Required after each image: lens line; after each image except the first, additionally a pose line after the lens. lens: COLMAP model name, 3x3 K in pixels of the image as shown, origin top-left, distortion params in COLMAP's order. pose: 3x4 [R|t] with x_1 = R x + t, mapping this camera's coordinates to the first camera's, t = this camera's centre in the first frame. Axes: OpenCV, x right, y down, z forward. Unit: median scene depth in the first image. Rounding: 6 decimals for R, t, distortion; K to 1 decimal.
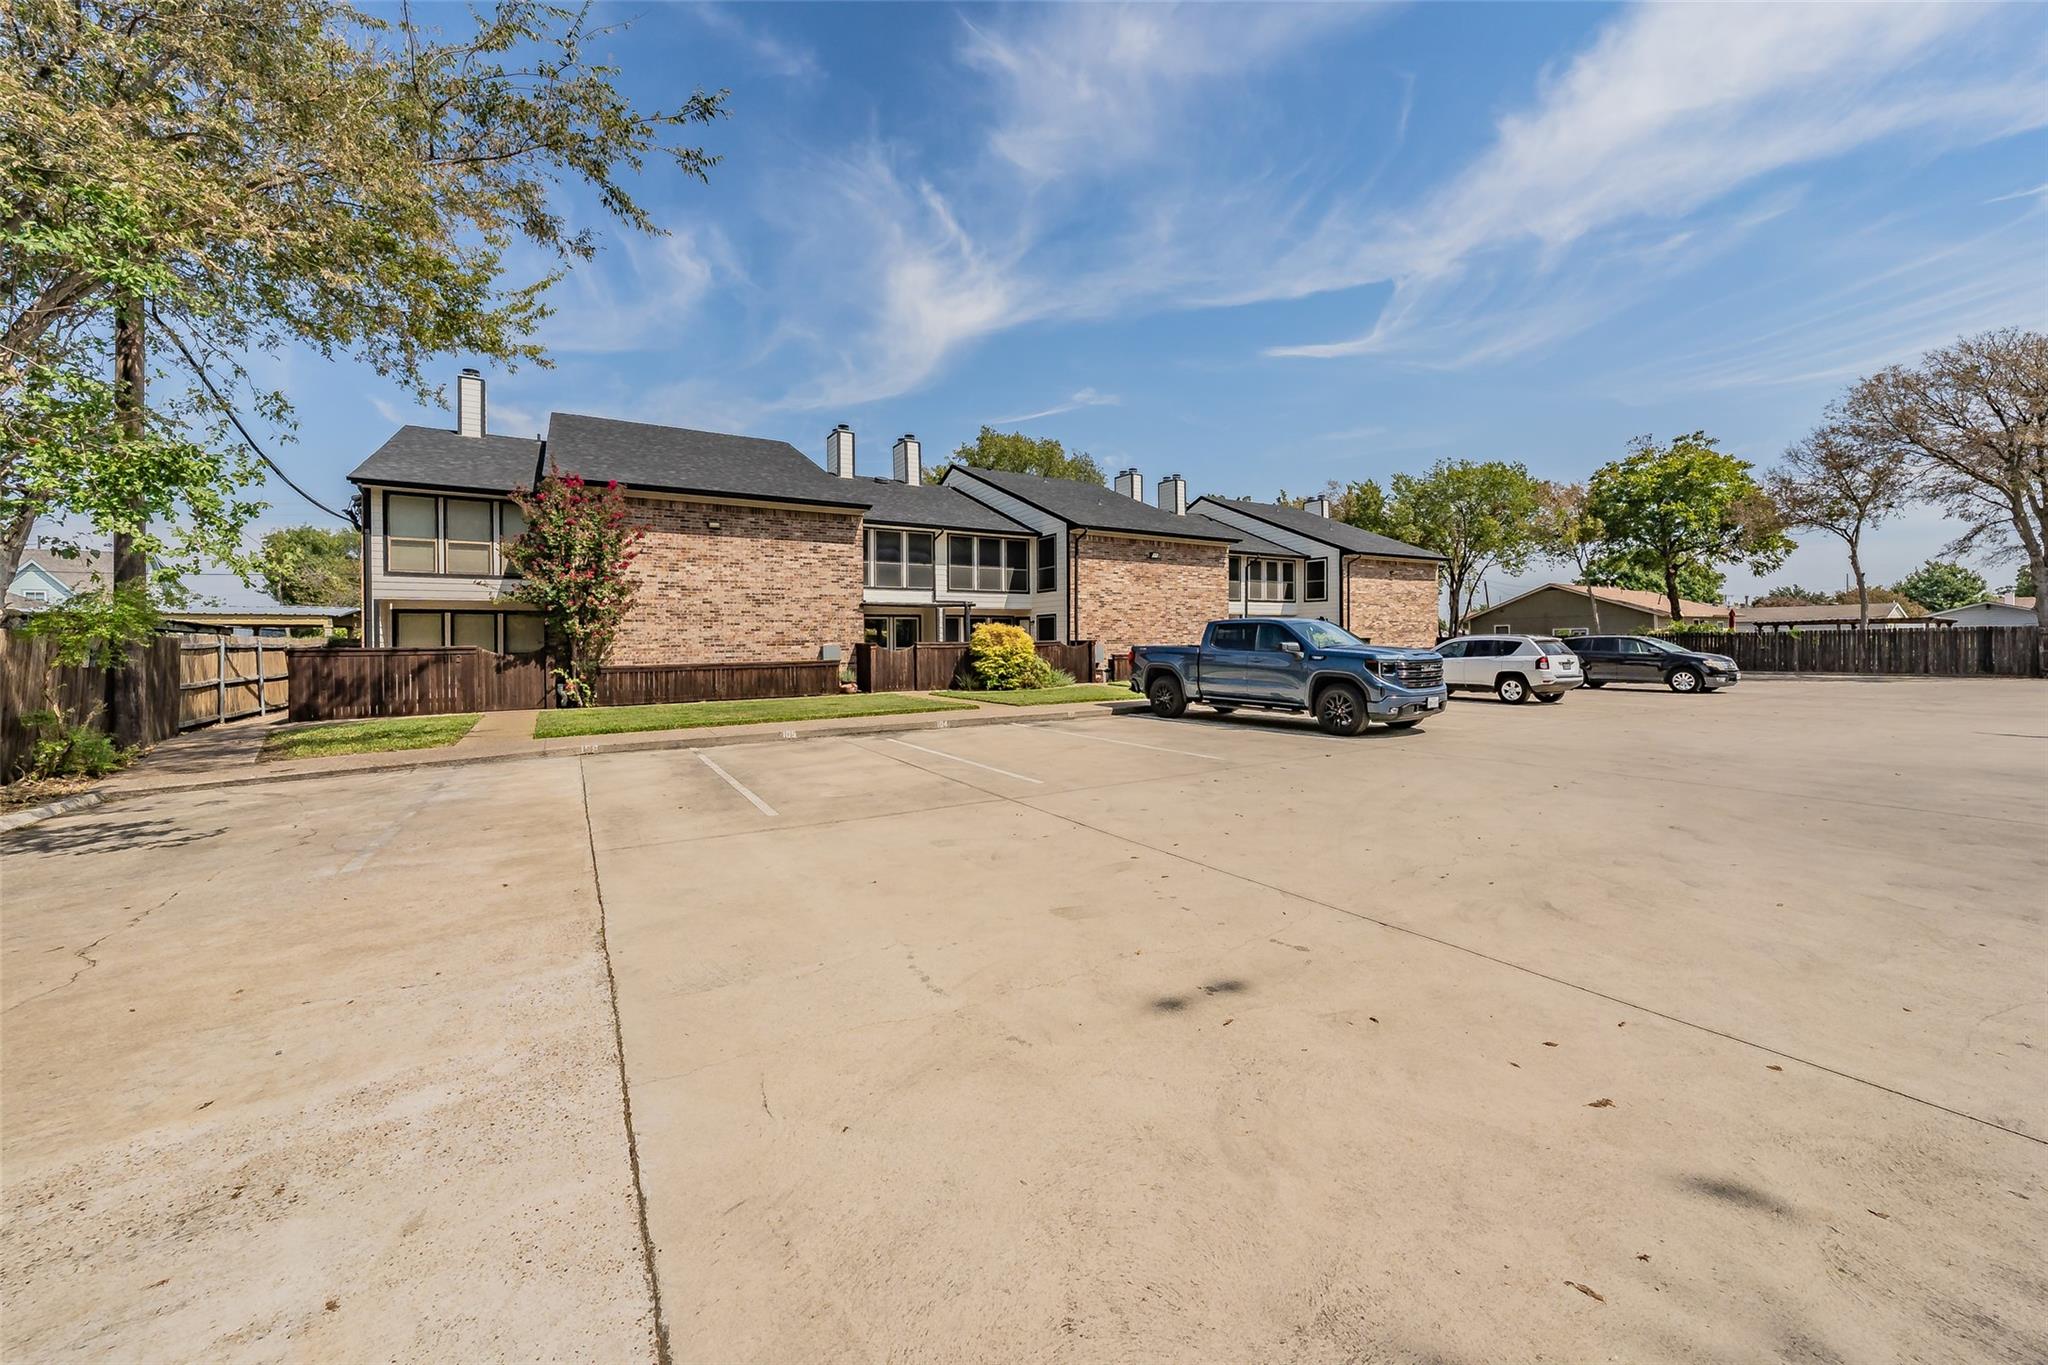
lens RADIAL K [[732.1, 0, 1015.2], [0, 732.1, 683.4], [0, 0, 1]] dist [0.000428, 0.000080]
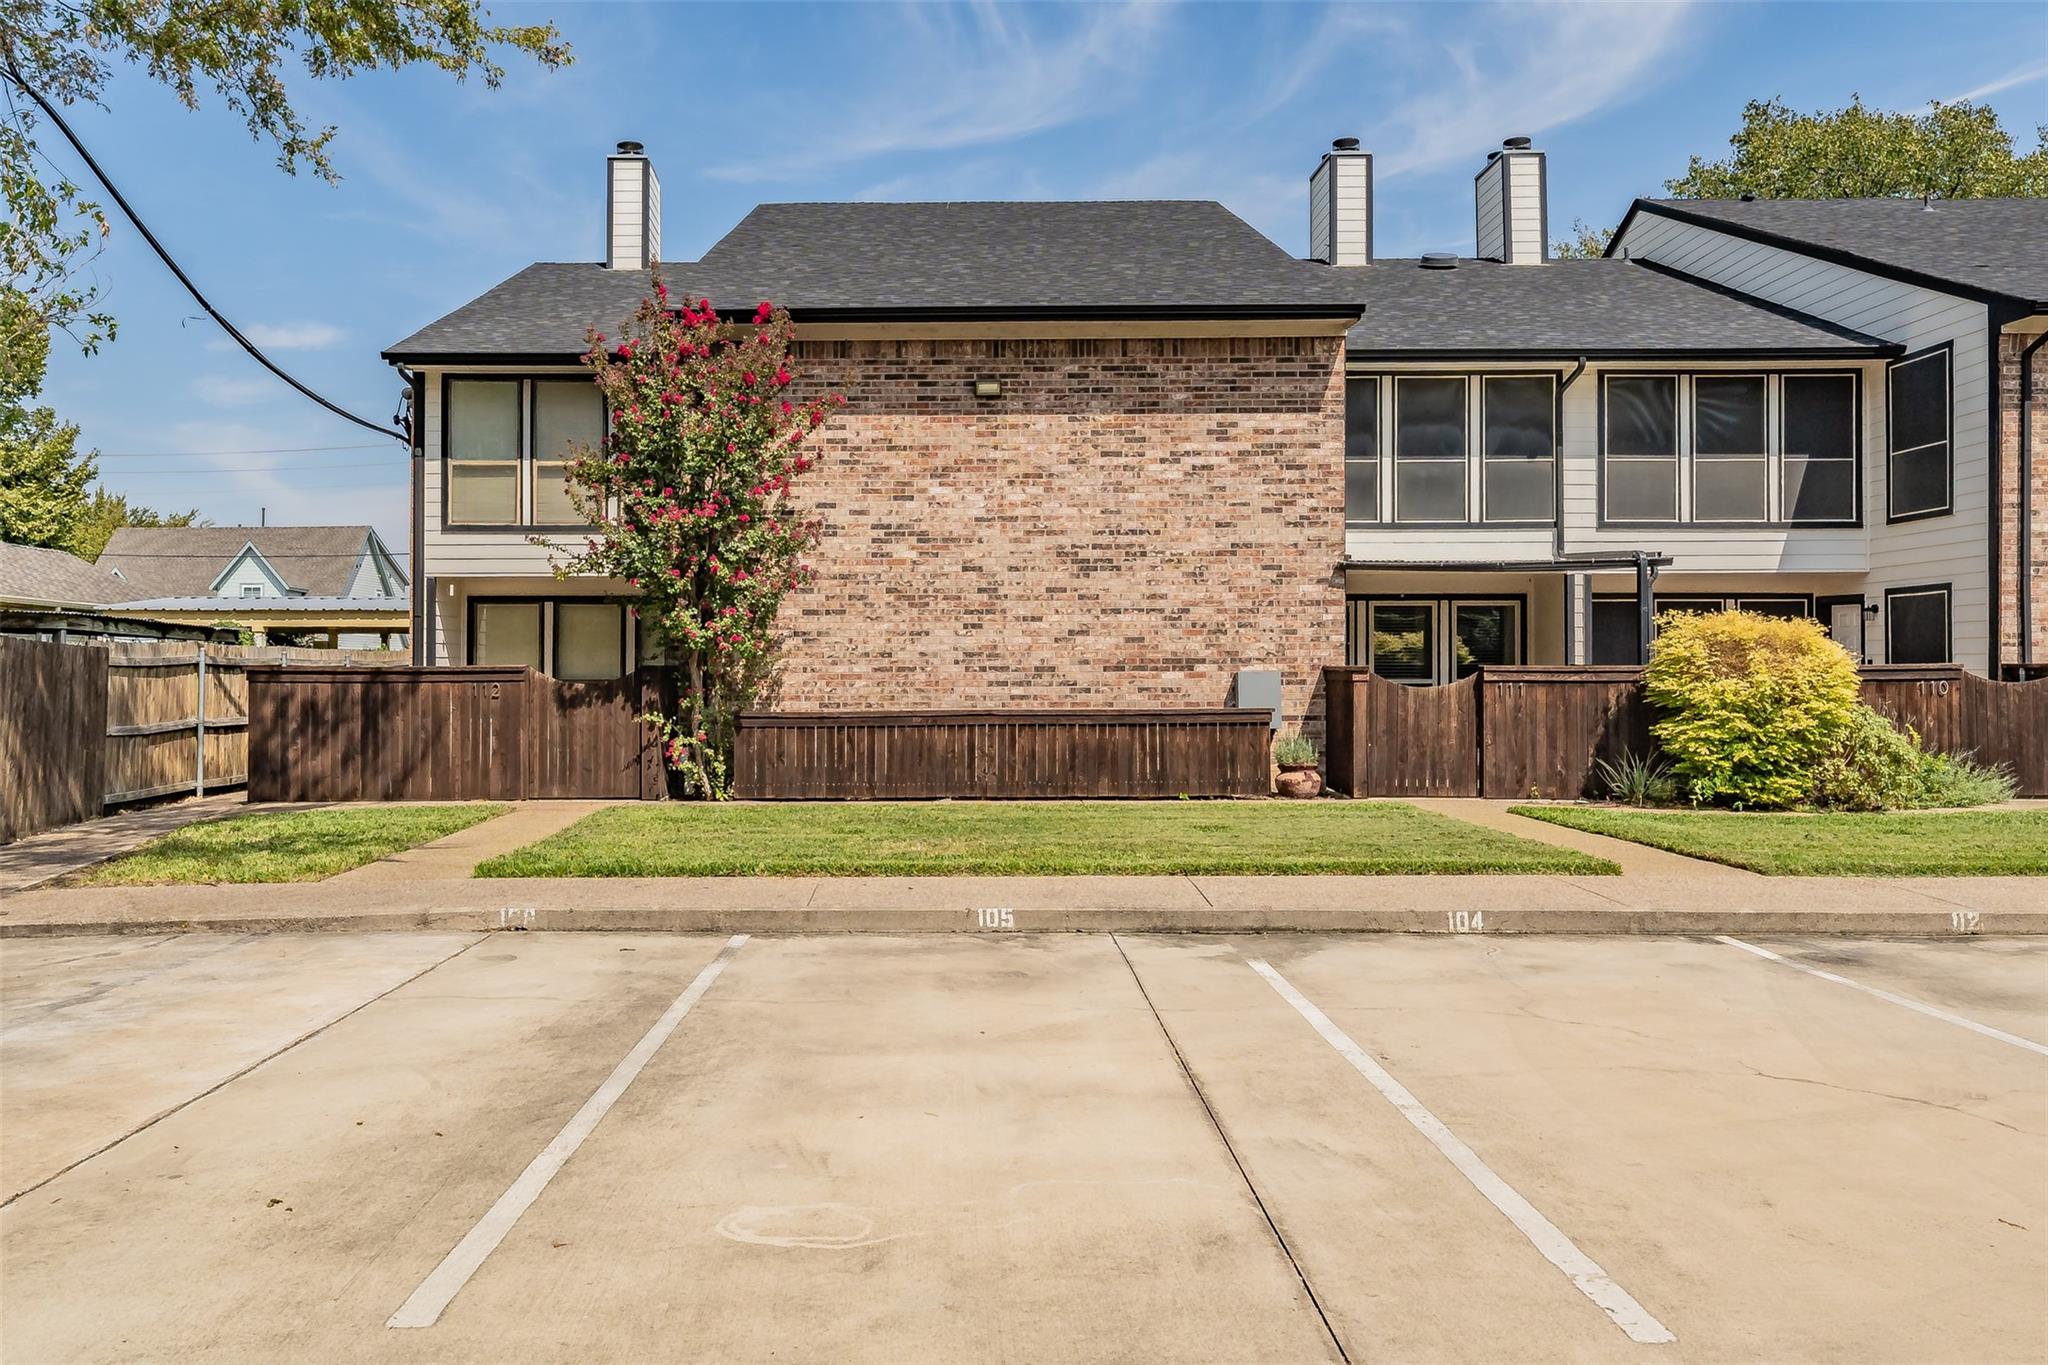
lens RADIAL K [[1458.7, 0, 1022.5], [0, 1458.7, 672.8], [0, 0, 1]] dist [0.000697, 0.002966]
pose [[0.854936, 0.010449, -0.518627, 0.046914], [-0.037415, 0.998435, -0.041561, -0.013771], [0.517382, 0.054937, 0.853990, 0.263526]]
